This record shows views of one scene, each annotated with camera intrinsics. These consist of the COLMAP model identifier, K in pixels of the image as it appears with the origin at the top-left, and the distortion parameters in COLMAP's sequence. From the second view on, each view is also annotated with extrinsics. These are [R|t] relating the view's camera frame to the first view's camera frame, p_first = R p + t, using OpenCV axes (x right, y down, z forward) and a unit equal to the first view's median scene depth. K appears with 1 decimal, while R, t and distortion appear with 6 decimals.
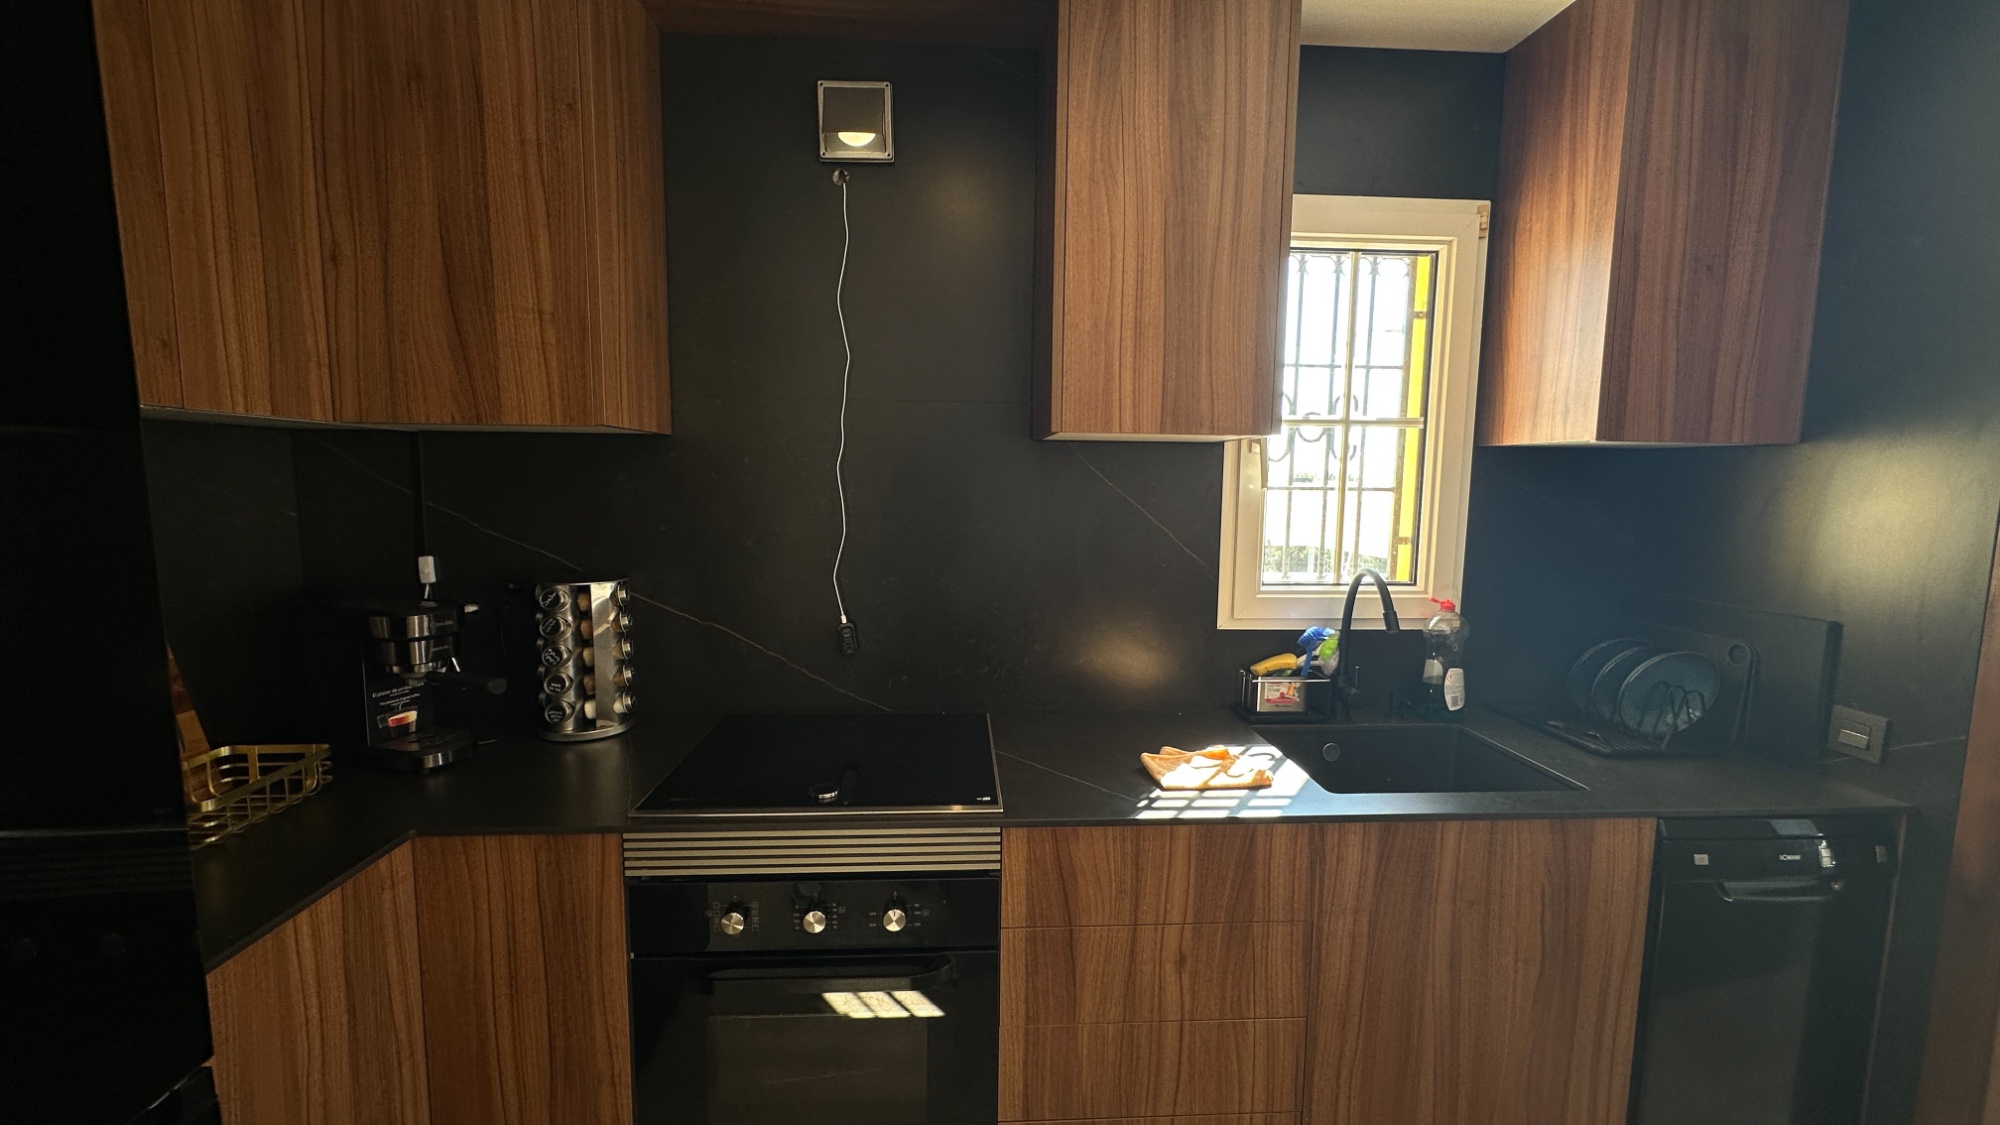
lens RADIAL K [[796.1, 0, 1000.9], [0, 796.1, 558.7], [0, 0, 1]] dist [-0.000767, 0.000551]
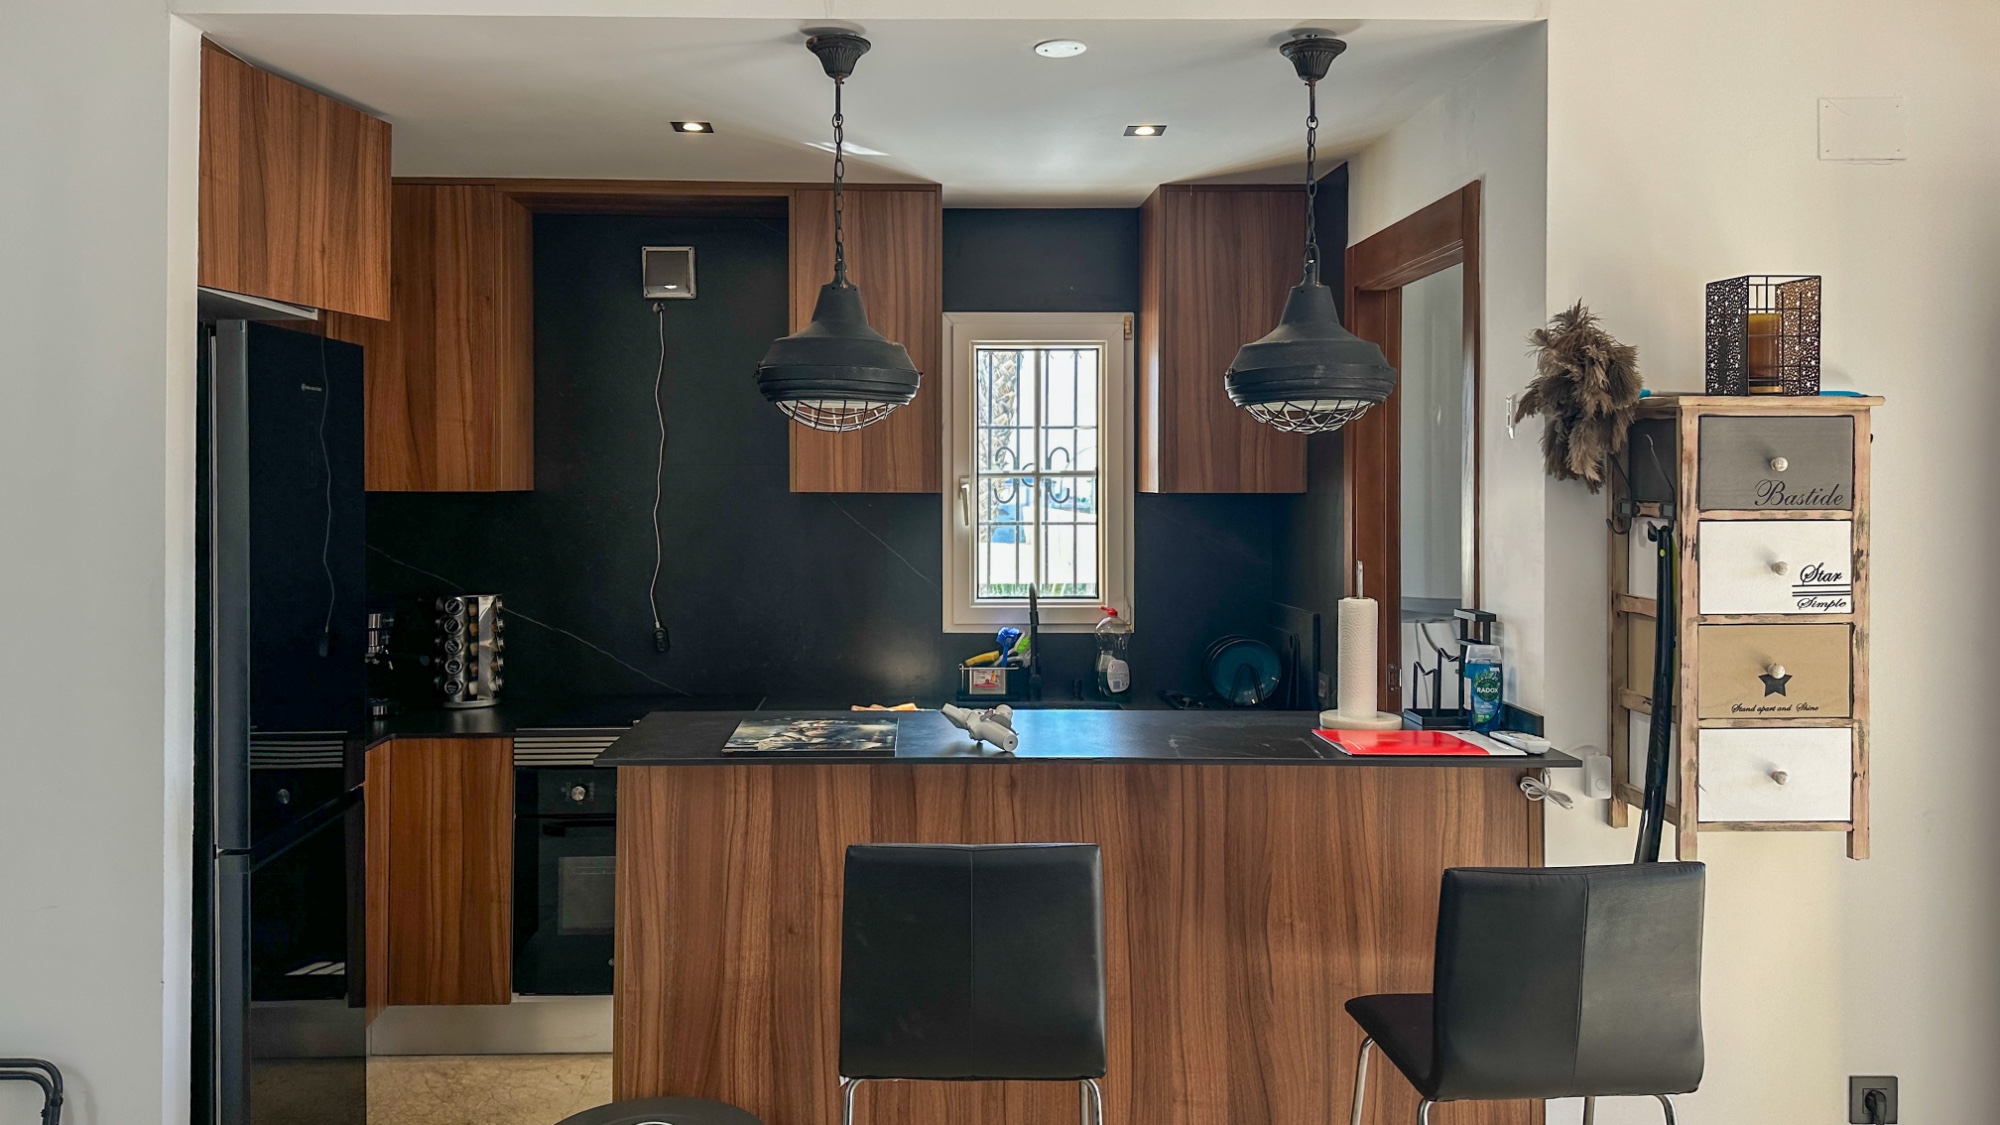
lens RADIAL K [[1415.5, 0, 936.7], [0, 1415.5, 480.2], [0, 0, 1]] dist [0.136340, -0.226301]
pose [[0.999163, -0.009656, -0.039760, 0.415566], [0.005353, 0.994253, -0.106922, 0.103284], [0.040564, 0.106619, 0.993472, -1.557928]]
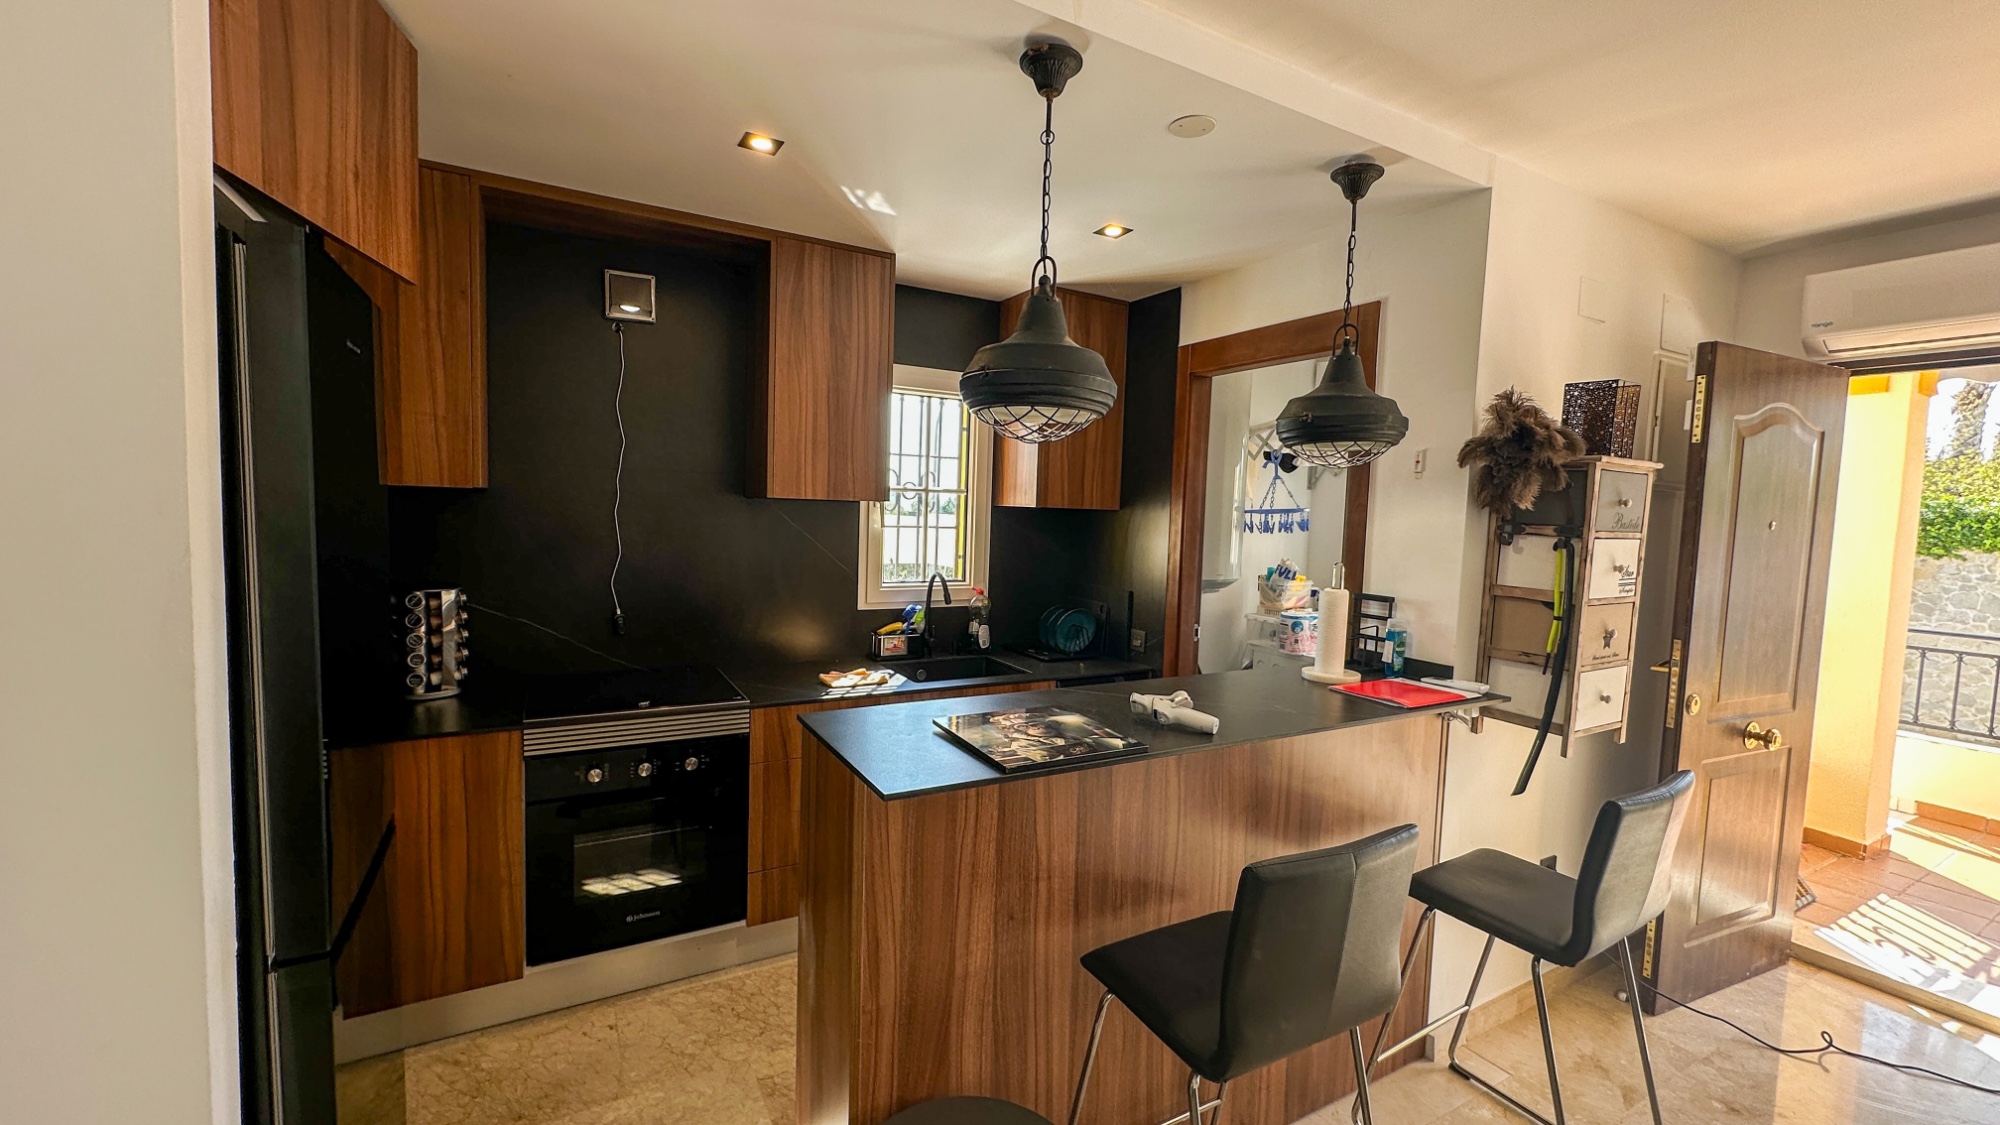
lens RADIAL K [[796.1, 0, 1000.9], [0, 796.1, 558.7], [0, 0, 1]] dist [-0.000767, 0.000551]
pose [[0.897794, -0.010463, 0.440292, -0.234107], [0.023277, 0.999448, -0.023713, 0.031329], [-0.439801, 0.031538, 0.897542, -0.772676]]
